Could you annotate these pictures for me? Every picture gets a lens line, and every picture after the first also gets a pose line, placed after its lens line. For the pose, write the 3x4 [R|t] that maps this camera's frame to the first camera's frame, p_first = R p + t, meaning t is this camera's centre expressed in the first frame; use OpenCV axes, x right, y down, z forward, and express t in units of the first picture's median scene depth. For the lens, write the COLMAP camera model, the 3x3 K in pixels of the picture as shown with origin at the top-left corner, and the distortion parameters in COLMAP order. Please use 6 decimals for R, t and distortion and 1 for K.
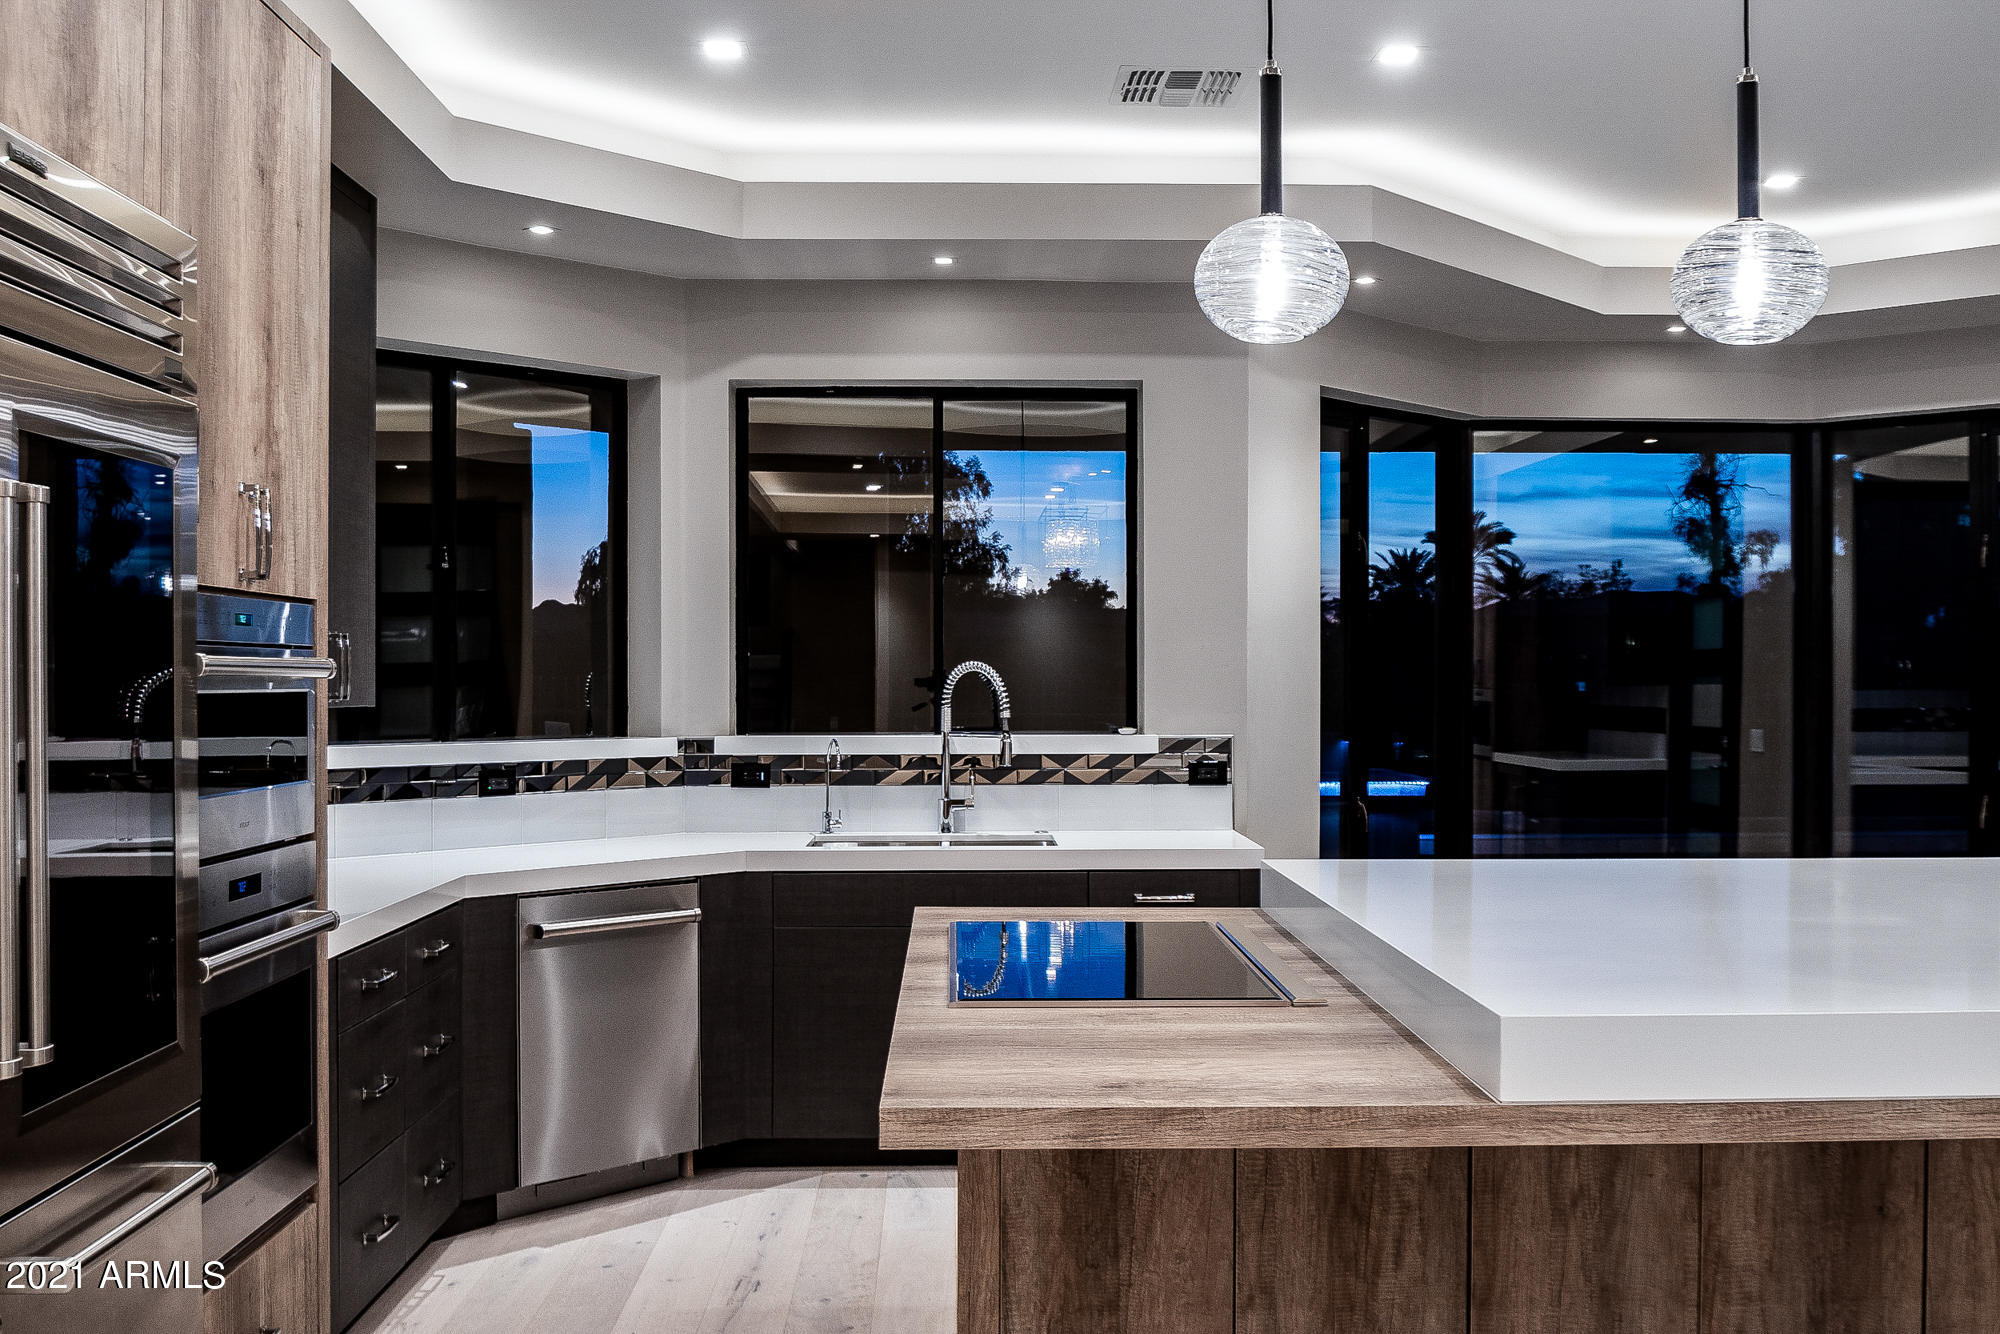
lens RADIAL K [[1961.1, 0, 1000.0], [0, 1961.1, 667.0], [0, 0, 1]] dist [-0.047414, -0.007925]
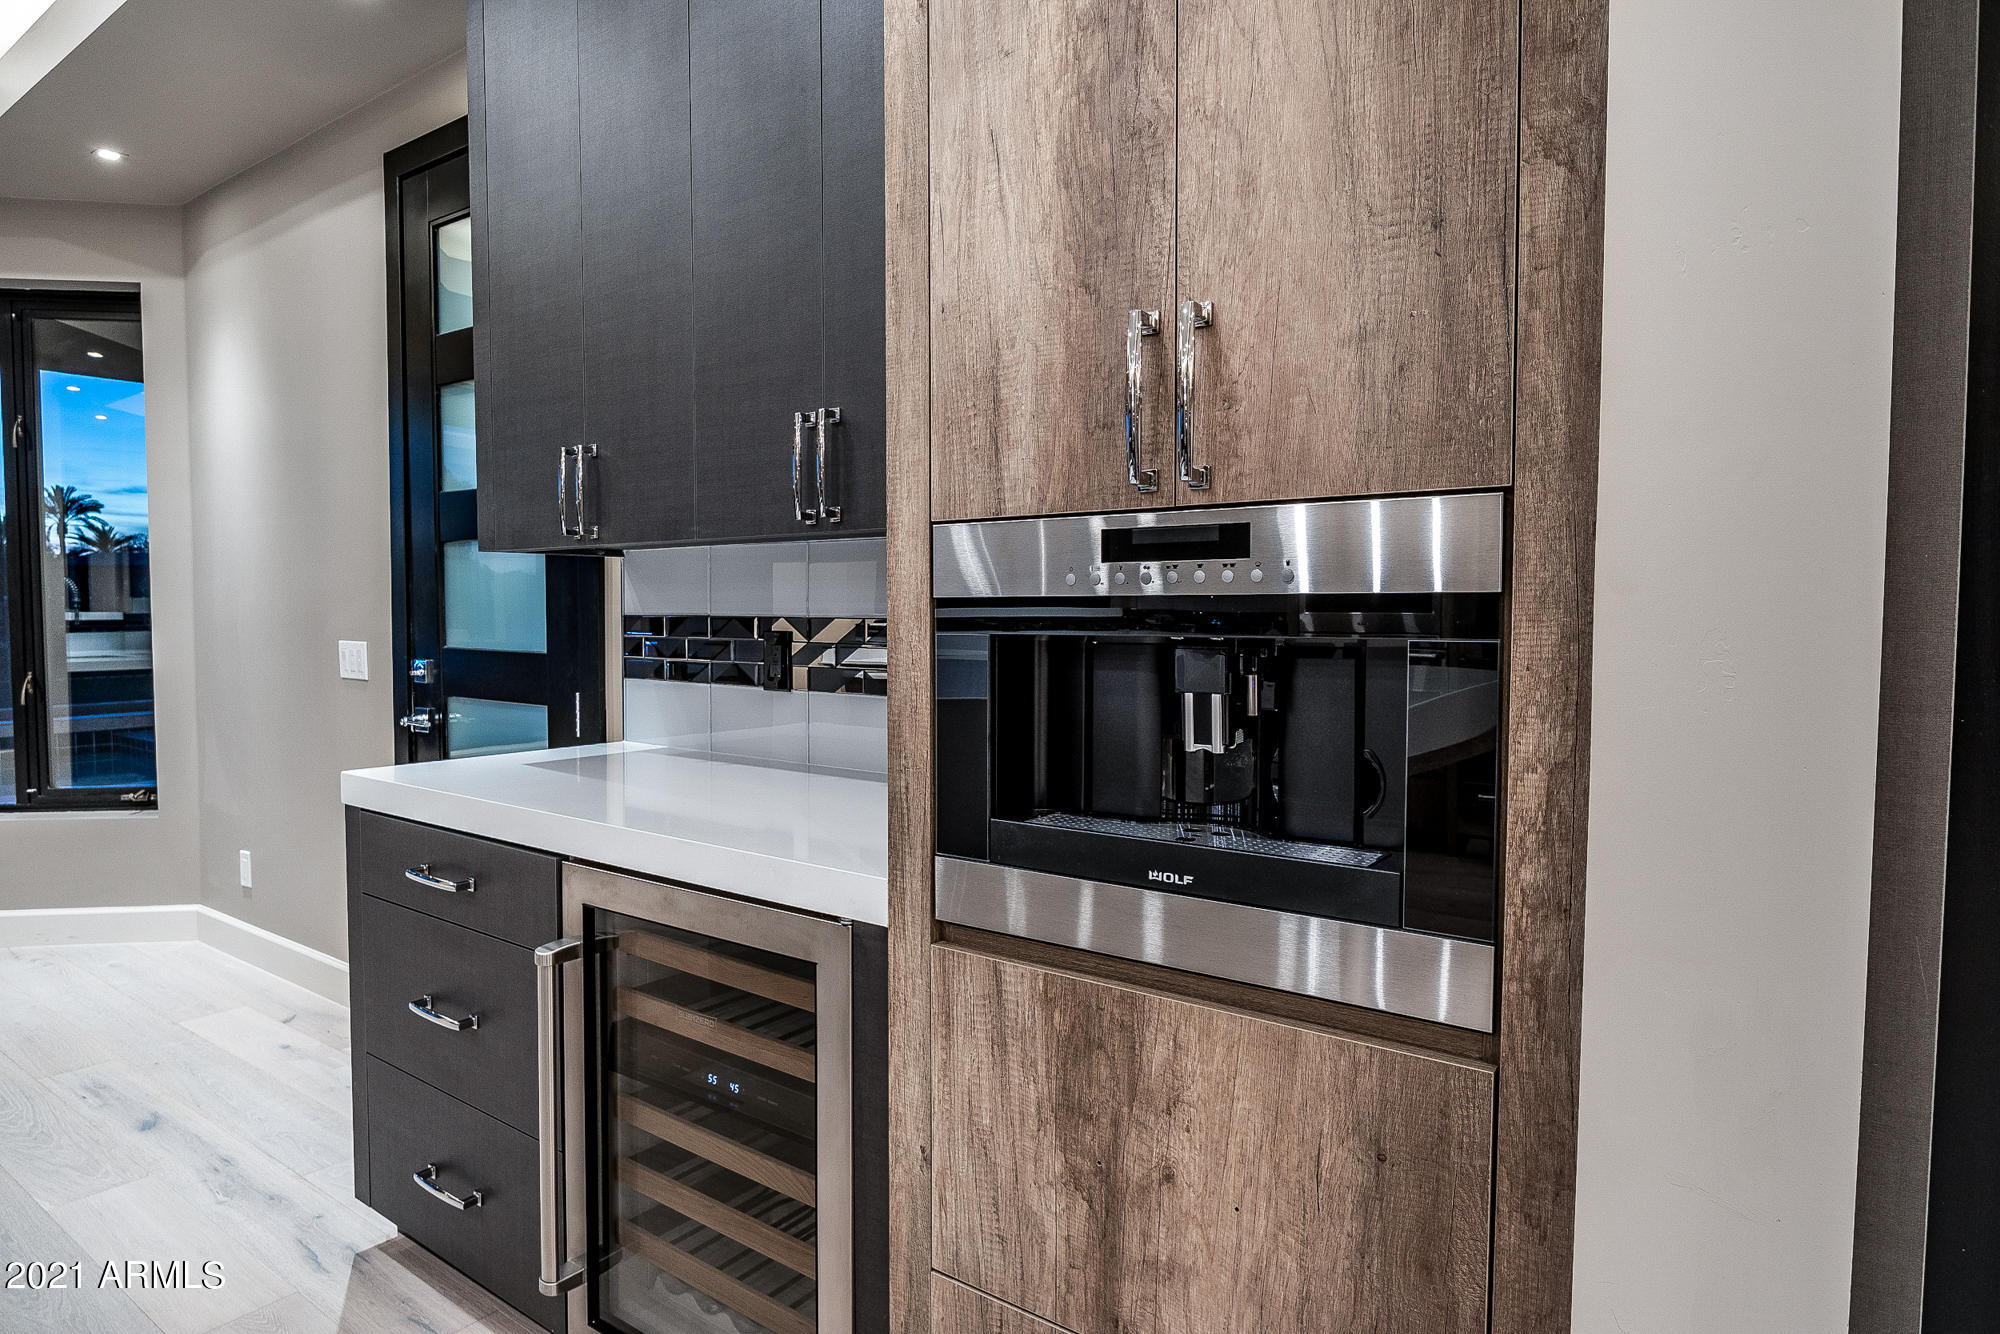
lens RADIAL K [[1110.8, 0, 1000.0], [0, 1110.8, 667.0], [0, 0, 1]] dist [-0.013205, -0.000751]
pose [[0.603981, -0.041260, 0.795930, 0.423400], [-0.003688, 0.998504, 0.054560, 0.035447], [-0.796990, -0.035889, 0.602925, 0.284317]]
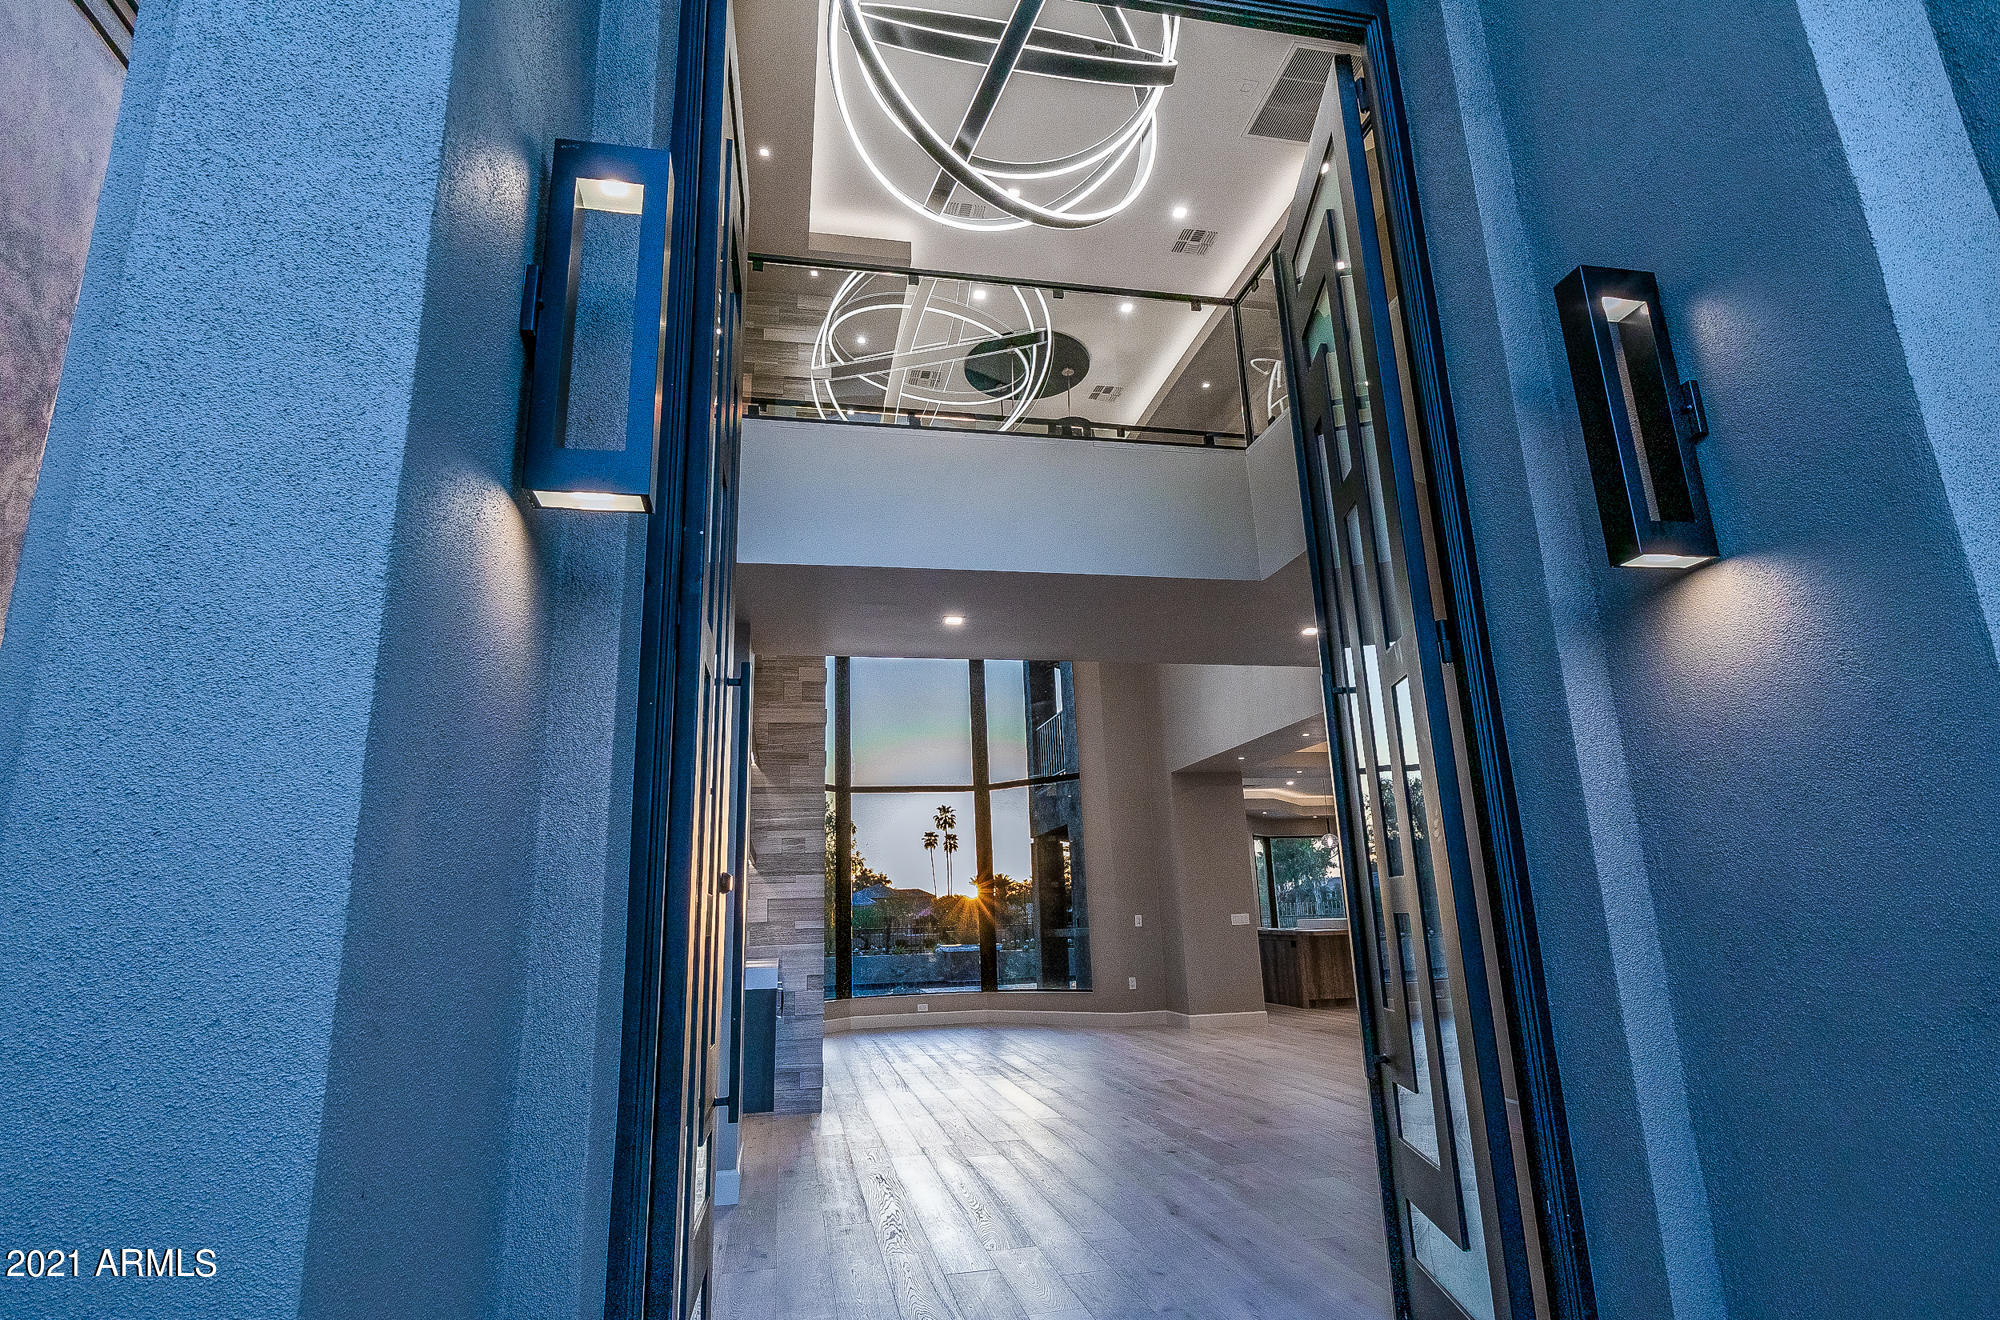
lens RADIAL K [[1029.1, 0, 1000.0], [0, 1029.1, 660.0], [0, 0, 1]] dist [-0.001794, -0.000096]
pose [[0.983196, 0.010751, 0.182237, -1.002414], [0.034363, 0.969520, -0.242590, 0.040716], [-0.179291, 0.244776, 0.952859, -1.549186]]
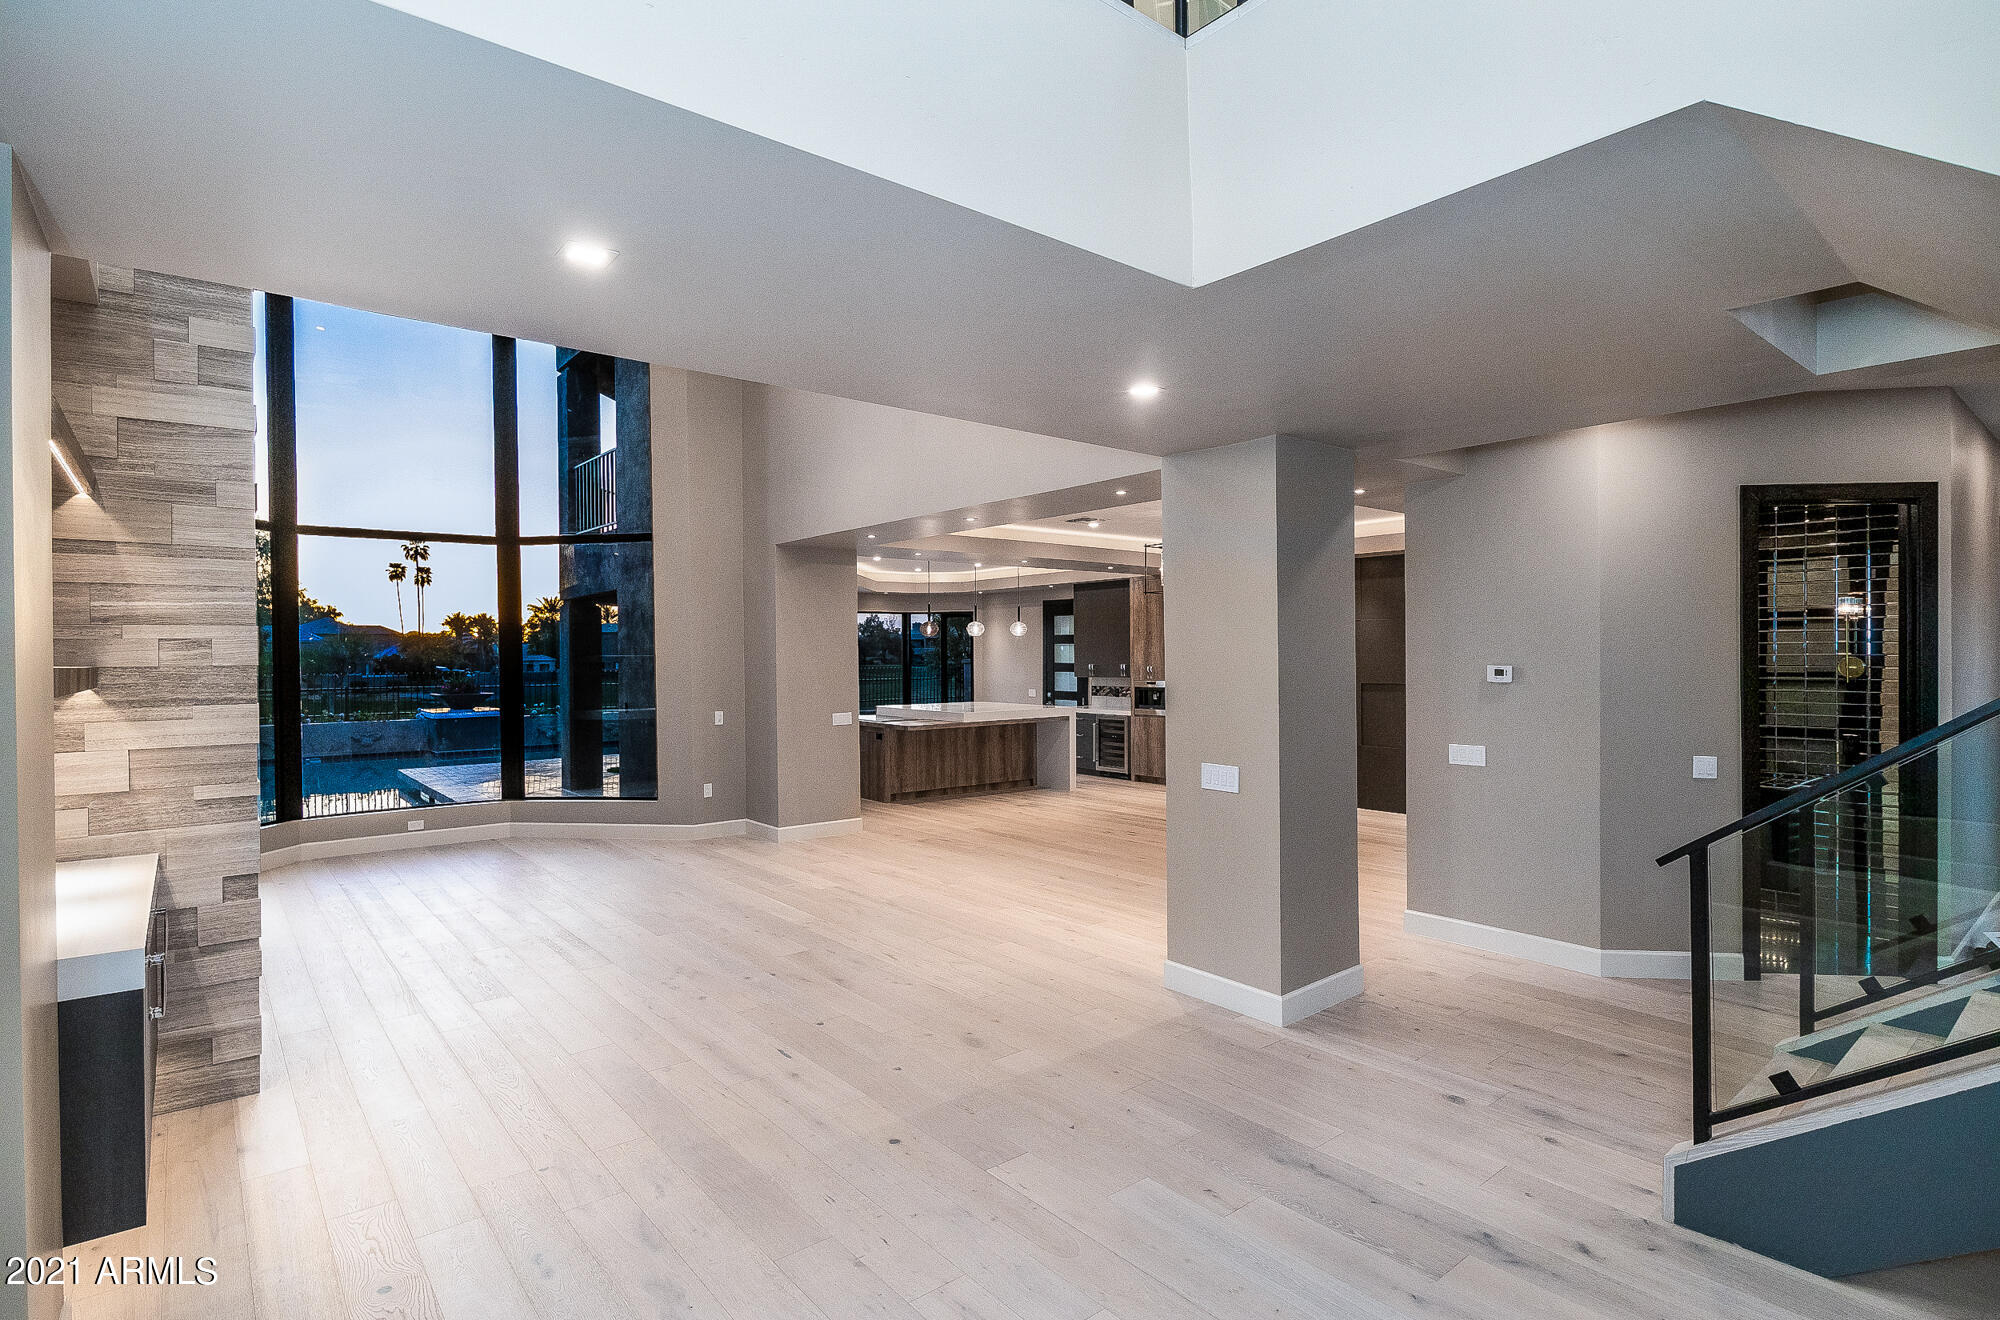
lens RADIAL K [[999.7, 0, 1000.0], [0, 999.7, 660.0], [0, 0, 1]] dist [-0.002451, -0.000232]
pose [[0.789536, -0.010023, 0.613622, -0.998882], [0.006421, 0.999947, 0.008071, -0.044642], [-0.613670, -0.002432, 0.789559, -1.133802]]
